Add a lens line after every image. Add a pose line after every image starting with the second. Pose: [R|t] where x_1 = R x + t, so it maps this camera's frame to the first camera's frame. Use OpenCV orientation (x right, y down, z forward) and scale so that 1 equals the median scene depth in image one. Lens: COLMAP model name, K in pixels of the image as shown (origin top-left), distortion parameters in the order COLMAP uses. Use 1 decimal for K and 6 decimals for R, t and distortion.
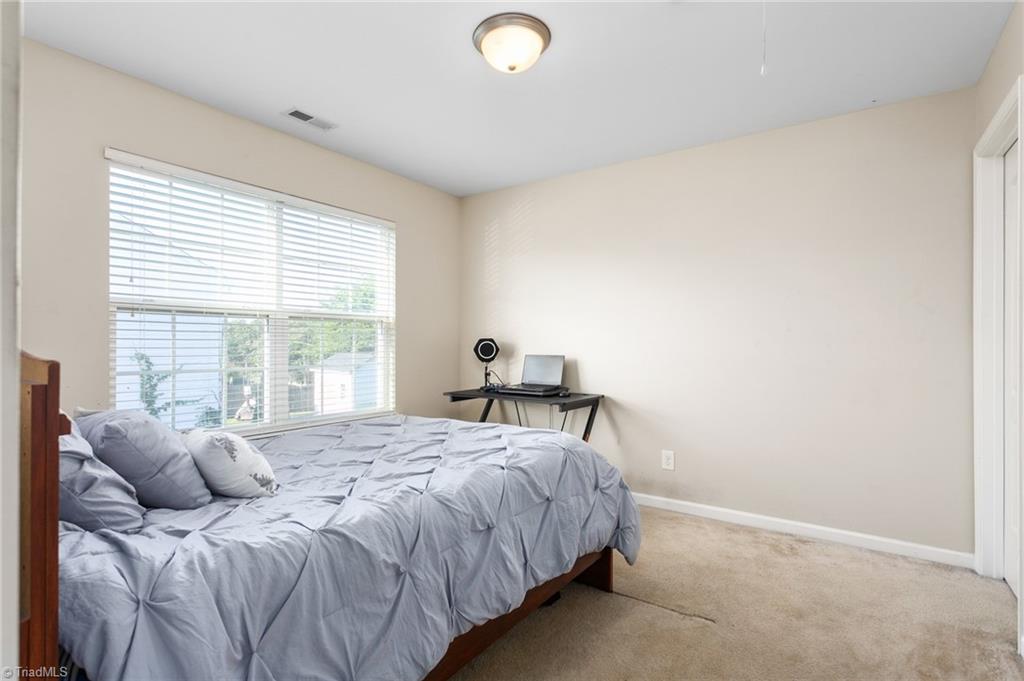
lens RADIAL K [[494.8, 0, 512.4], [0, 494.8, 340.2], [0, 0, 1]] dist [0.000914, 0.001991]
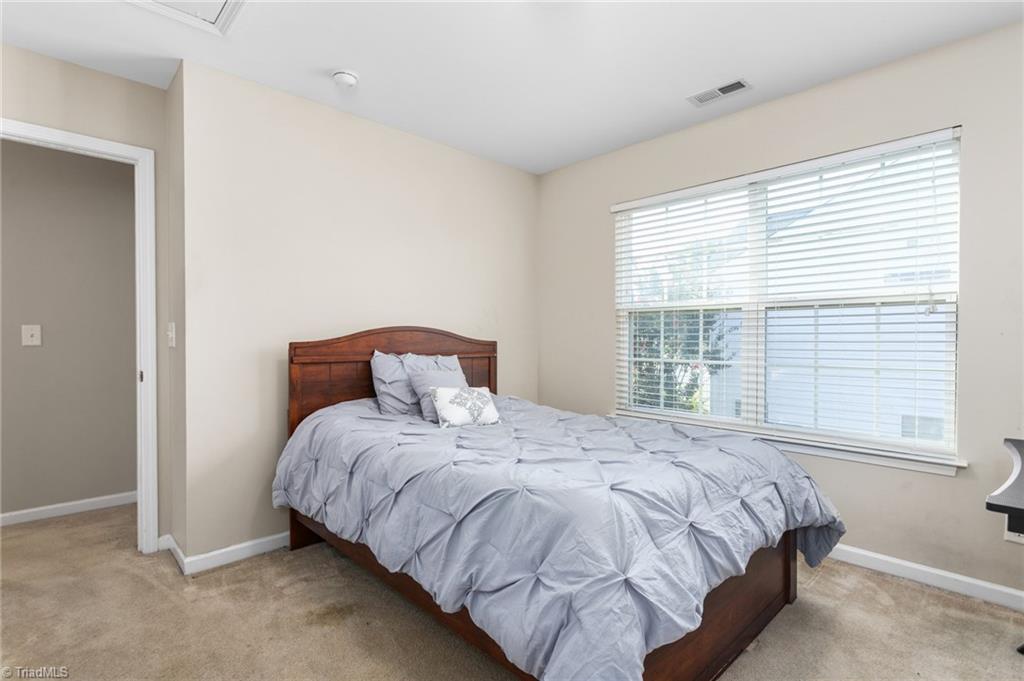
lens RADIAL K [[494.8, 0, 512.5], [0, 494.8, 342.4], [0, 0, 1]] dist [0.000914, 0.001991]
pose [[-0.186313, 0.009244, -0.982447, 0.474360], [0.005291, 0.999951, 0.008406, 0.005082], [0.982476, -0.003632, -0.186352, 0.667239]]
